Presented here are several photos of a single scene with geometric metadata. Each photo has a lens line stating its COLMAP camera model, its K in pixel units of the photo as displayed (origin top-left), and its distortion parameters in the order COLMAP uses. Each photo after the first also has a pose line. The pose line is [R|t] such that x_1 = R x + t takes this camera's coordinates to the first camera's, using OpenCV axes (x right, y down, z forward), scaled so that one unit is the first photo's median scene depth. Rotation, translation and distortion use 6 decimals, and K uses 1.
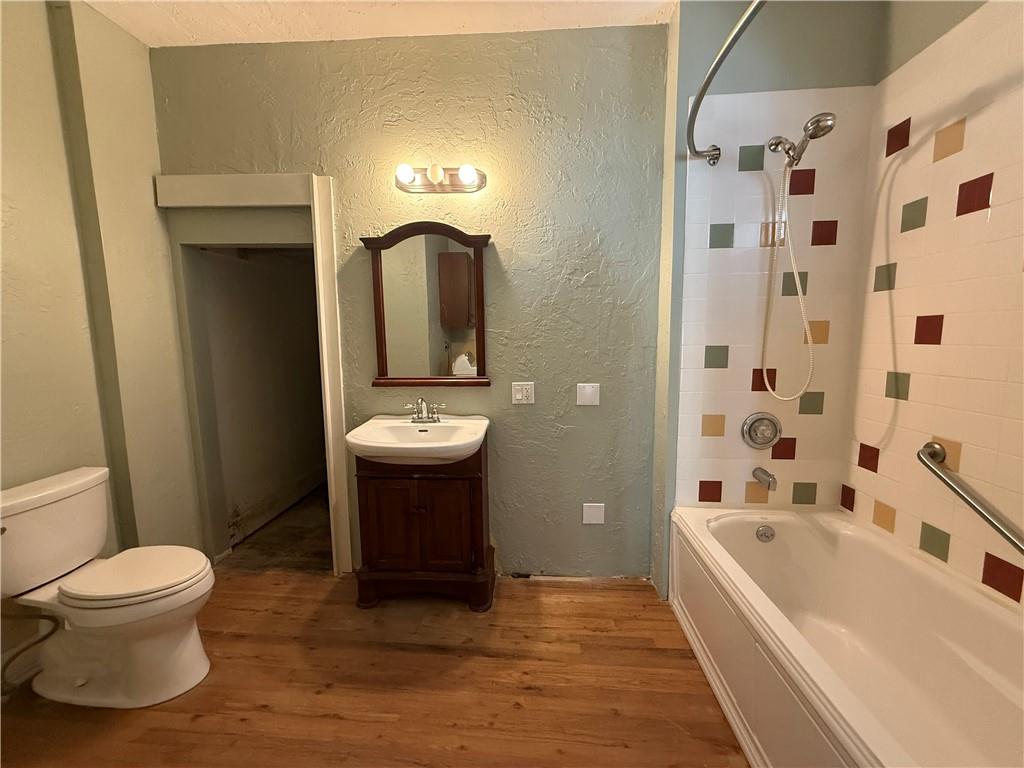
lens RADIAL K [[410.5, 0, 511.2], [0, 410.5, 383.4], [0, 0, 1]] dist [0.002471, 0.000153]
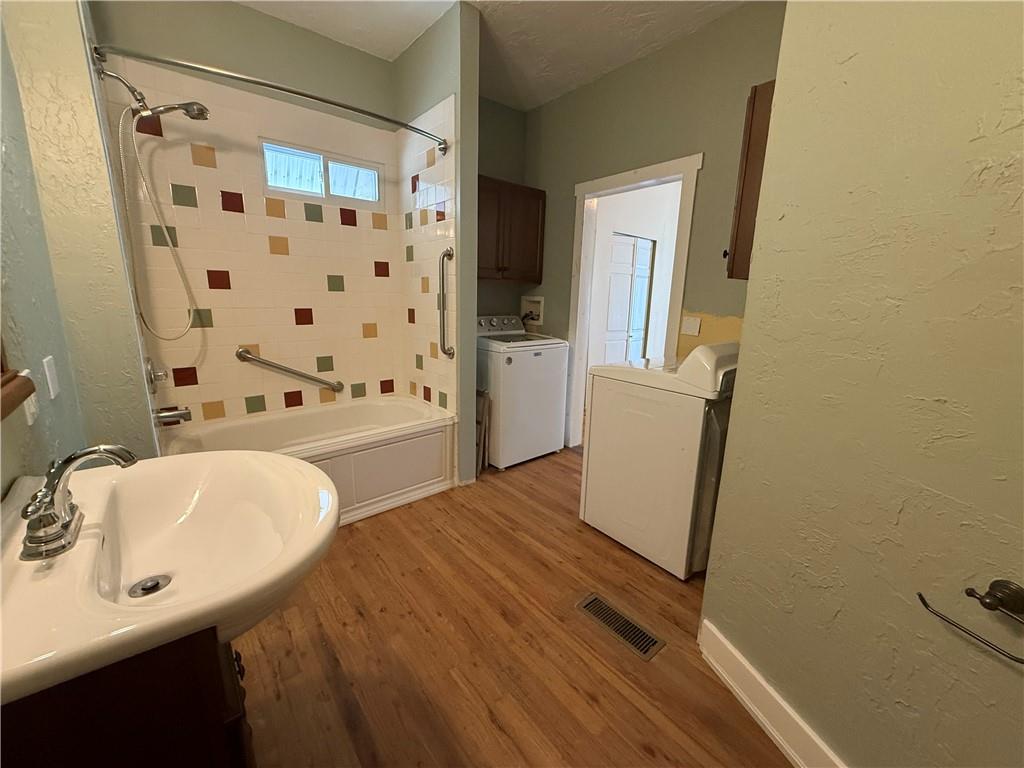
lens RADIAL K [[410.5, 0, 509.6], [0, 410.5, 385.7], [0, 0, 1]] dist [0.002471, 0.000153]
pose [[-0.695521, -0.156682, 0.701214, -0.903536], [0.072958, 0.955489, 0.285864, -0.107945], [-0.714792, 0.249983, -0.653132, 1.299005]]
